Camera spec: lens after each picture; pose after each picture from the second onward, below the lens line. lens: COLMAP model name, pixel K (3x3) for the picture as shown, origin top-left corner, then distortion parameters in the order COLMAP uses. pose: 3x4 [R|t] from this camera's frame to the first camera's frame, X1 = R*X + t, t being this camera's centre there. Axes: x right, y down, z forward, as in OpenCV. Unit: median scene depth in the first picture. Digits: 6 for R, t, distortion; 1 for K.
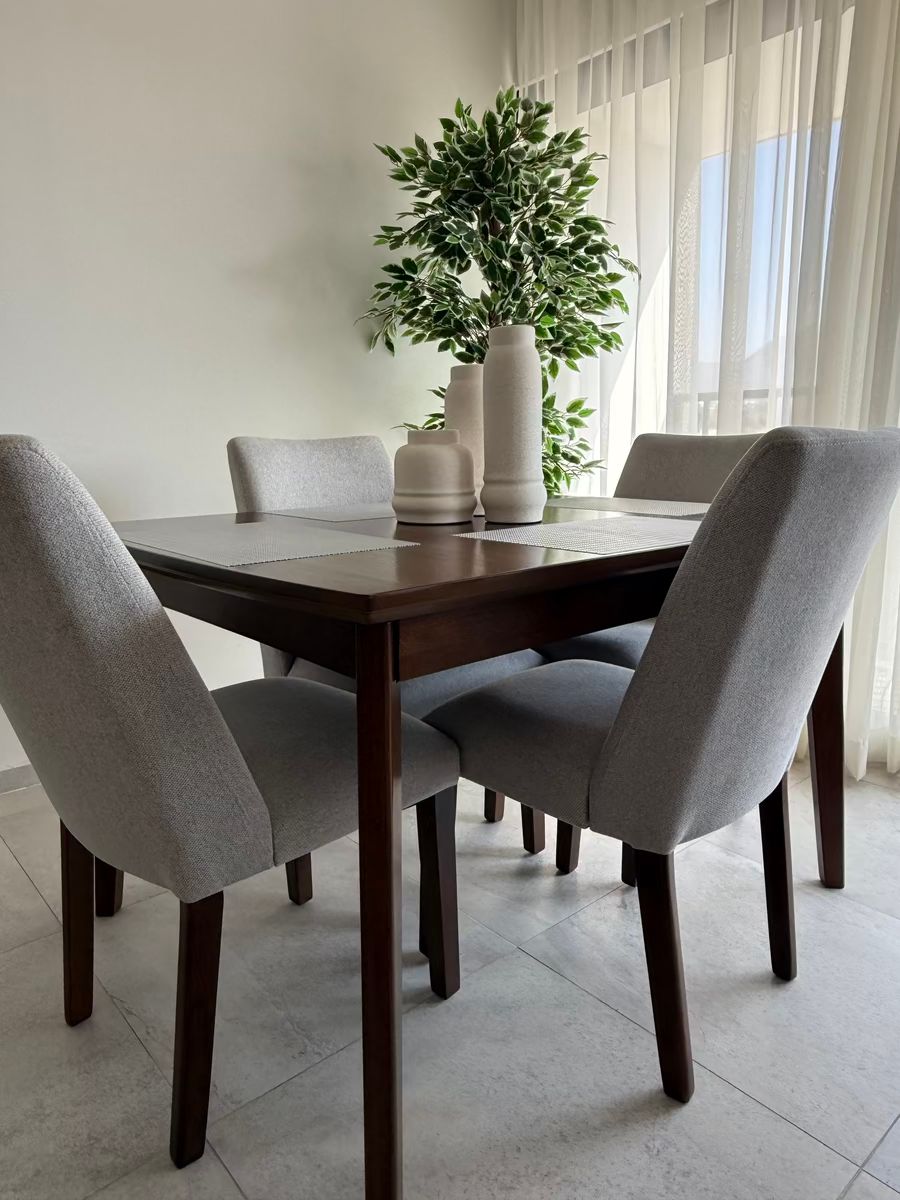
lens RADIAL K [[812.4, 0, 441.2], [0, 812.4, 592.8], [0, 0, 1]] dist [-0.020834, 0.016734]
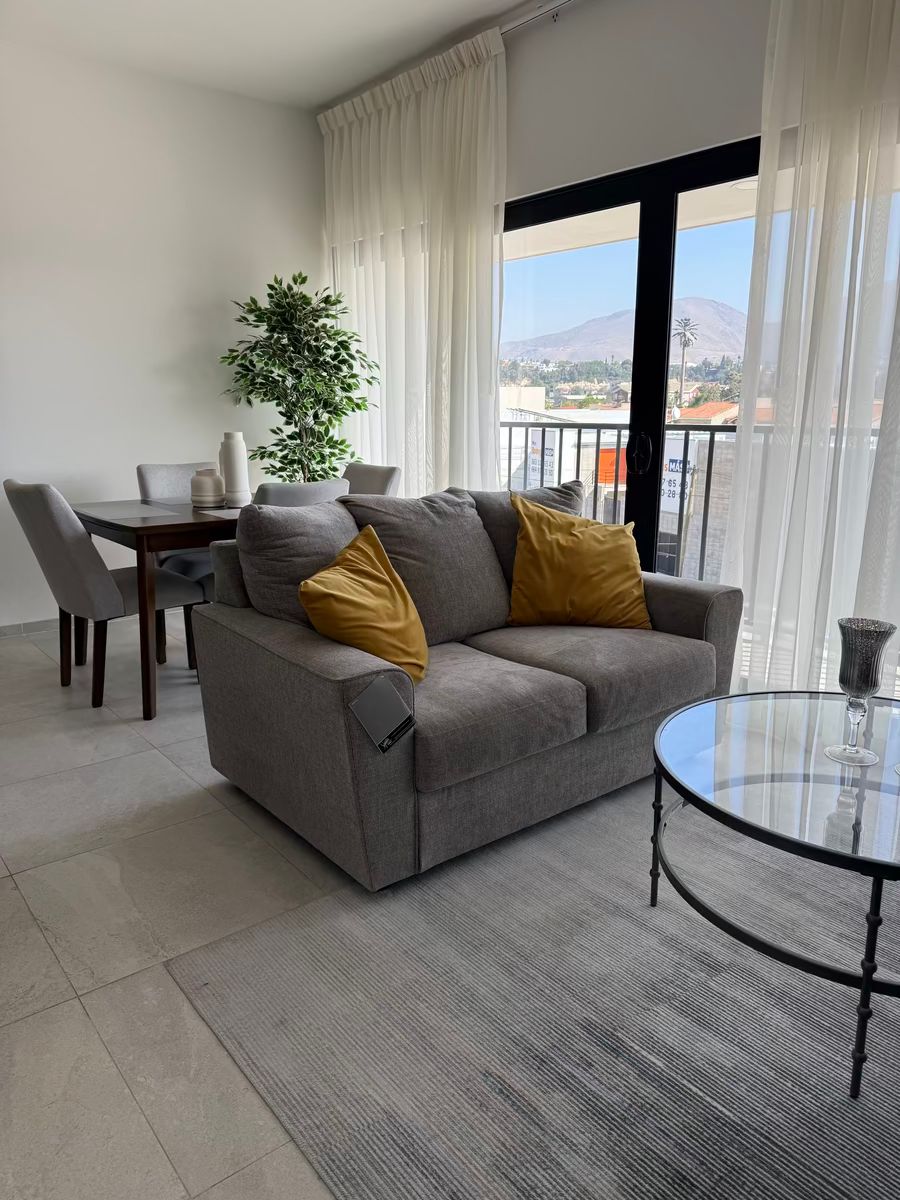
lens RADIAL K [[841.2, 0, 456.1], [0, 841.2, 608.7], [0, 0, 1]] dist [0.000805, -0.013991]
pose [[0.999681, 0.020310, -0.015017, 0.696699], [-0.019599, 0.998744, 0.046105, 0.081936], [0.015935, -0.045796, 0.998824, -1.385456]]
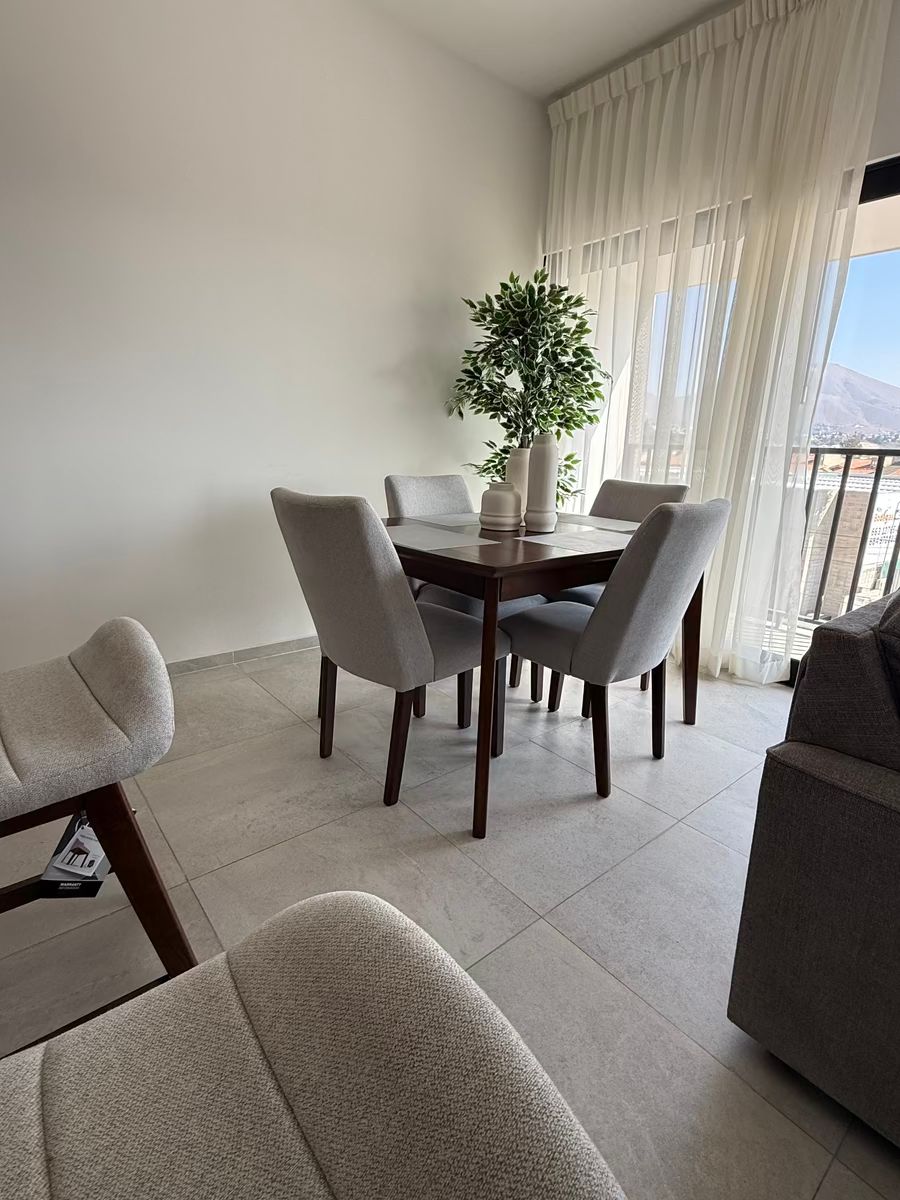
lens RADIAL K [[588.3, 0, 451.7], [0, 588.3, 597.8], [0, 0, 1]] dist [-0.010297, 0.000396]
pose [[0.998864, 0.047464, -0.004171, -0.097200], [-0.047088, 0.996726, 0.065724, -0.006992], [0.007277, -0.065453, 0.997829, -0.396337]]
